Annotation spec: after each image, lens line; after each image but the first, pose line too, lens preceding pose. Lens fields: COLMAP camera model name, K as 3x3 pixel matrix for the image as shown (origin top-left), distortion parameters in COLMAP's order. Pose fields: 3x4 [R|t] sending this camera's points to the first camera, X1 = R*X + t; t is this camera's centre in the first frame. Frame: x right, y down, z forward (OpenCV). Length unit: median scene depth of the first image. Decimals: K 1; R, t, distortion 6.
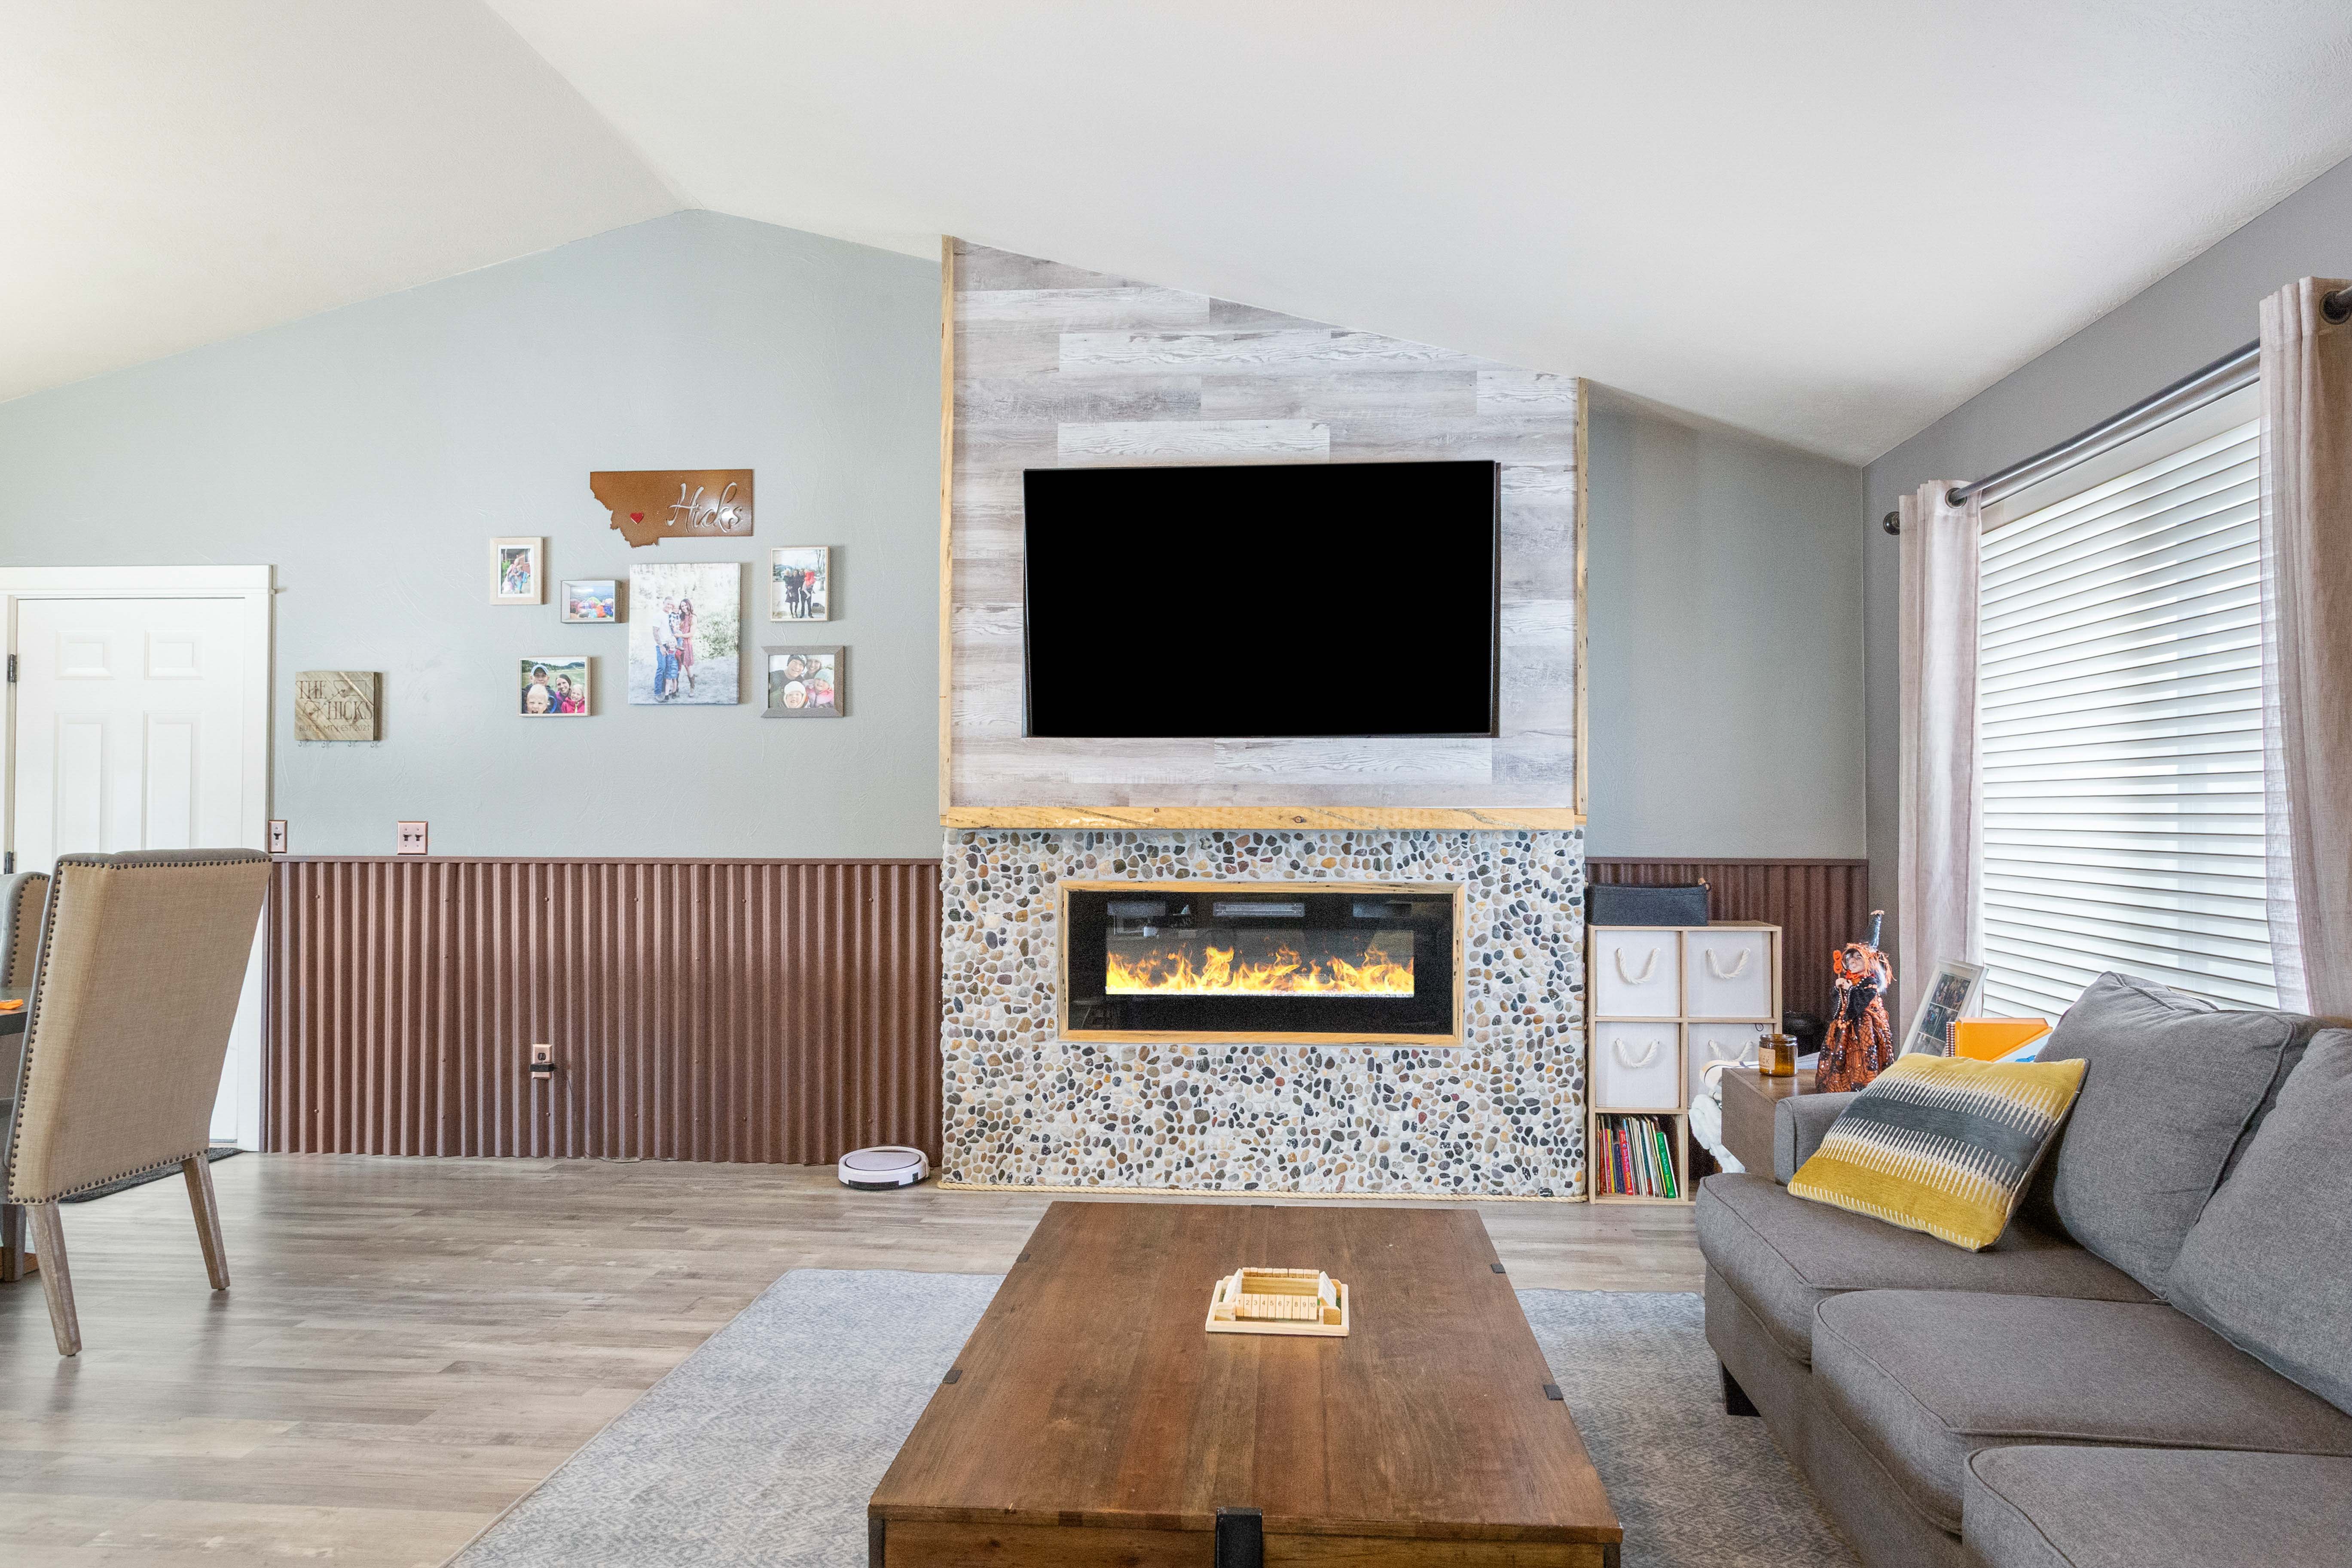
lens RADIAL K [[1532.7, 0, 1179.2], [0, 1532.7, 790.7], [0, 0, 1]] dist [-0.011015, 0.008707]
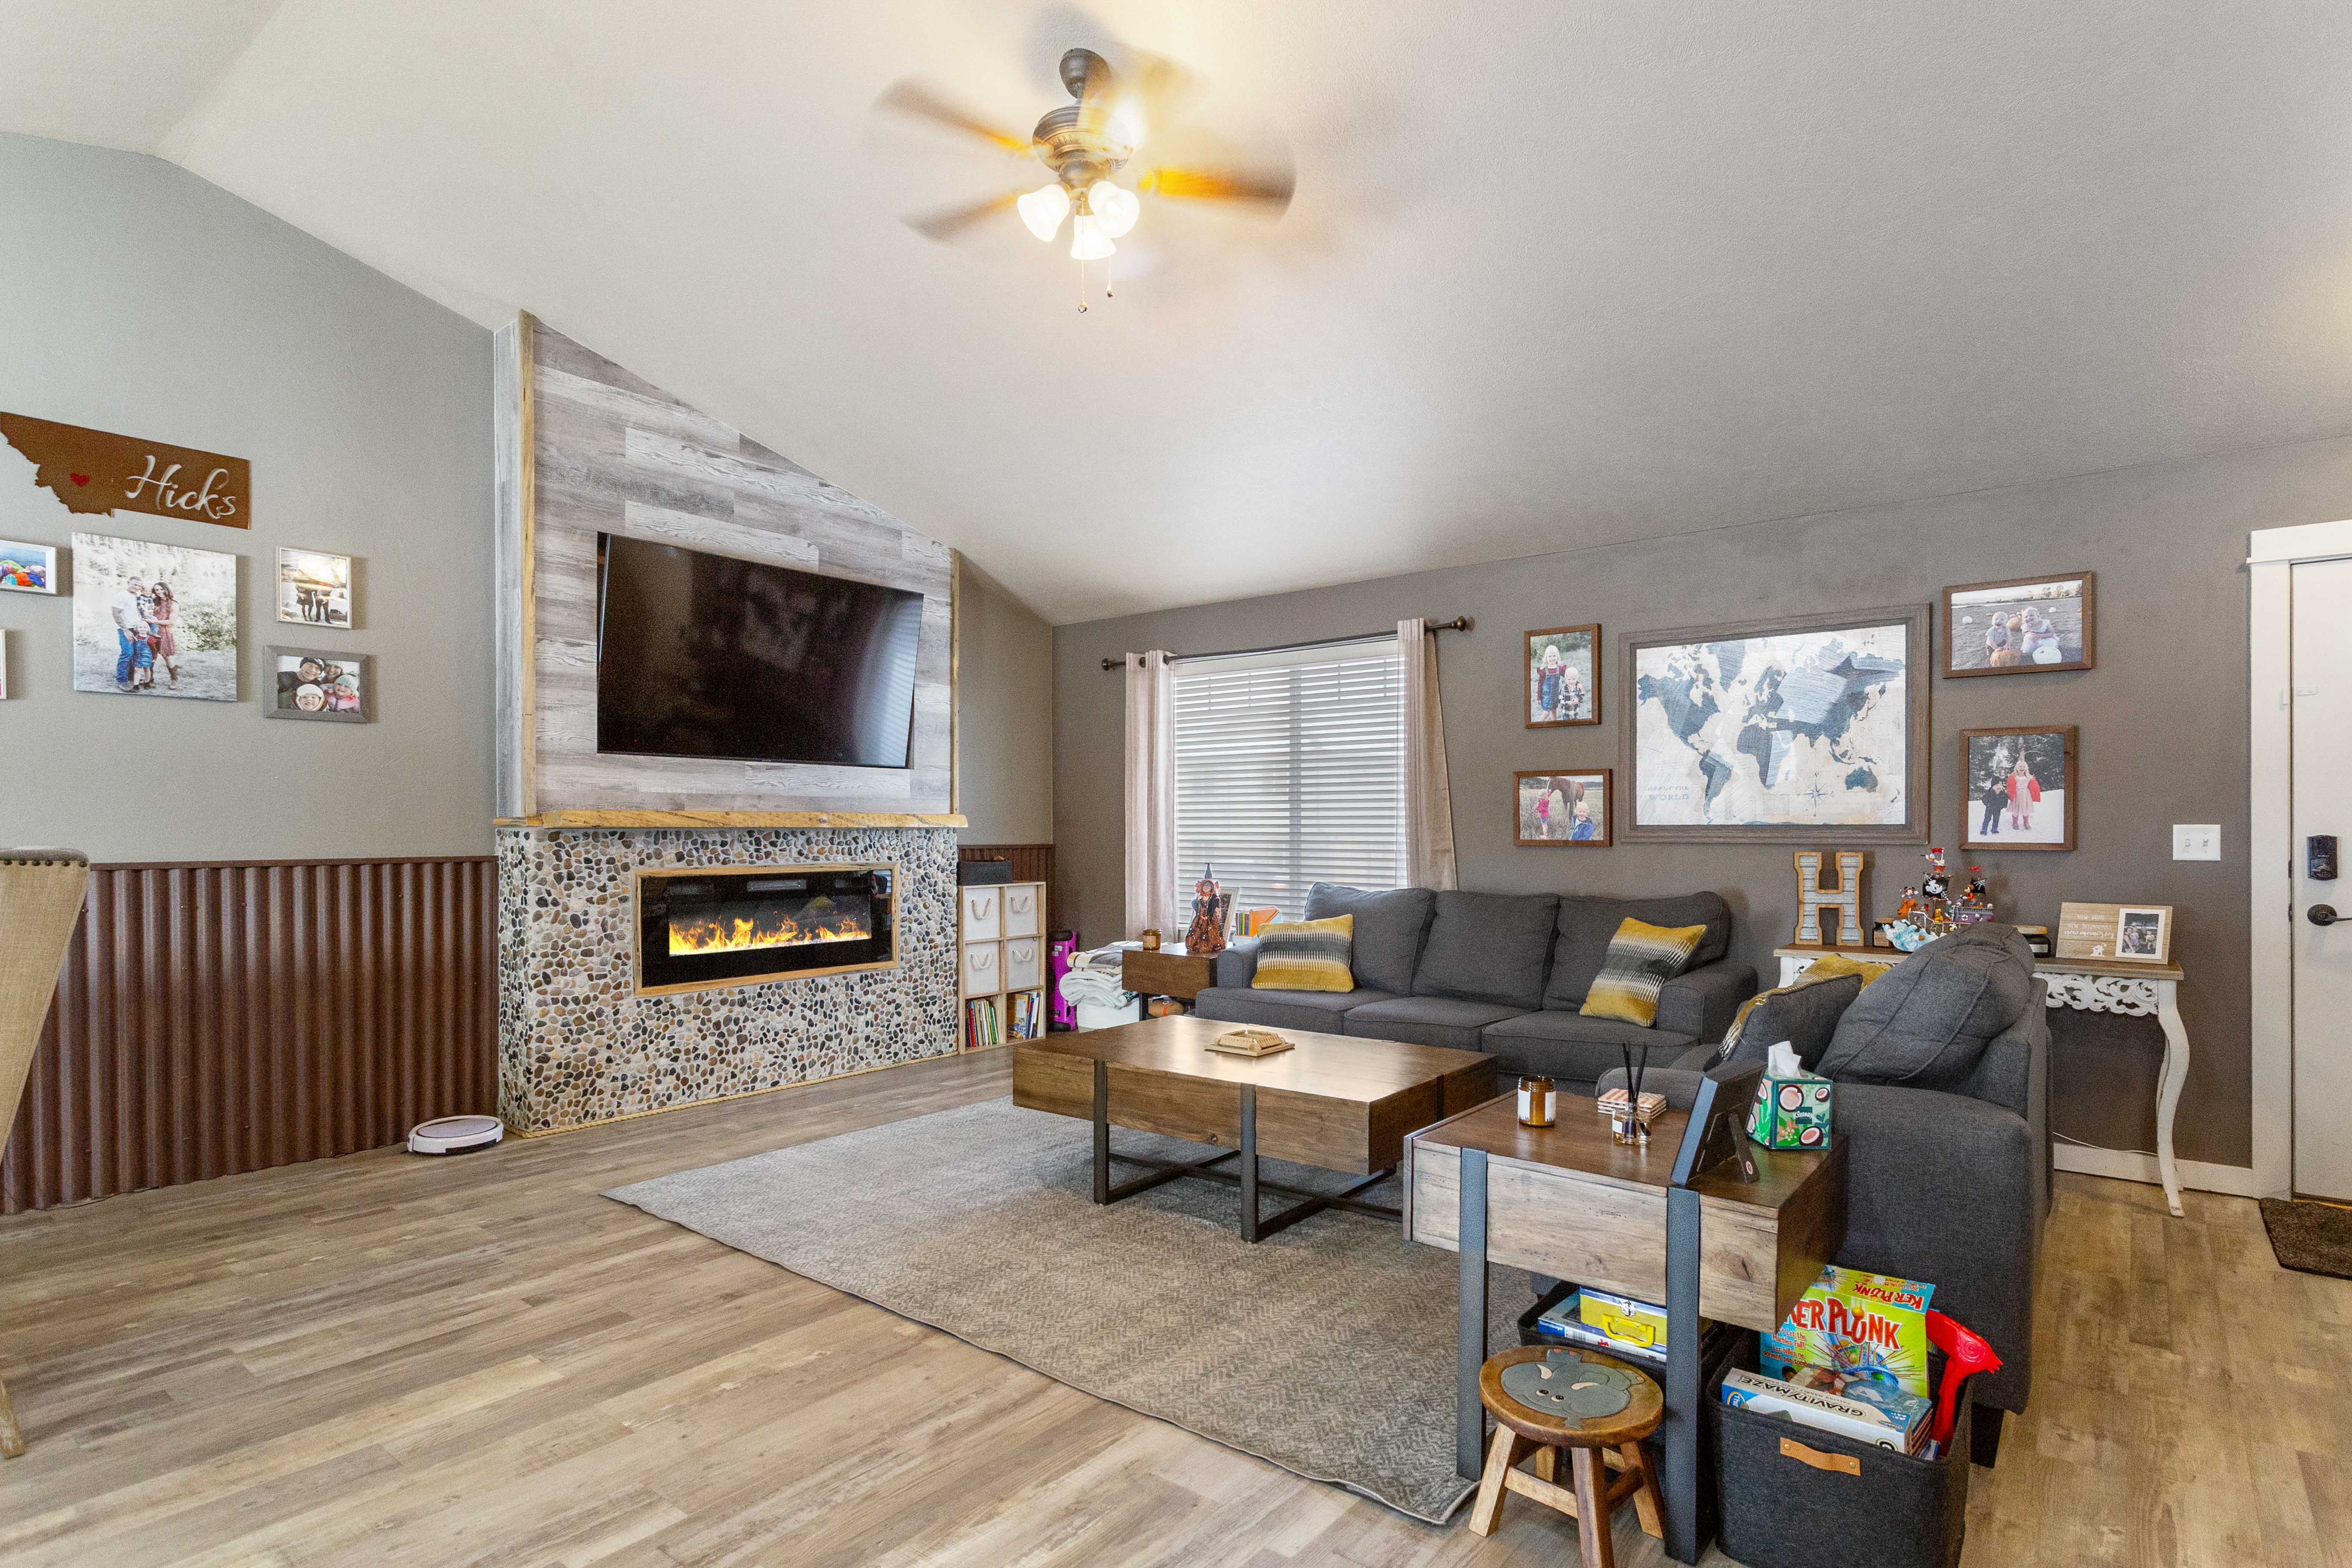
lens RADIAL K [[1190.5, 0, 1222.4], [0, 1190.5, 833.0], [0, 0, 1]] dist [0.003310, 0.002711]
pose [[0.542212, -0.005773, 0.840222, -0.635240], [-0.008713, 0.999884, 0.012493, 0.012504], [-0.840197, -0.014095, 0.542098, 0.072079]]
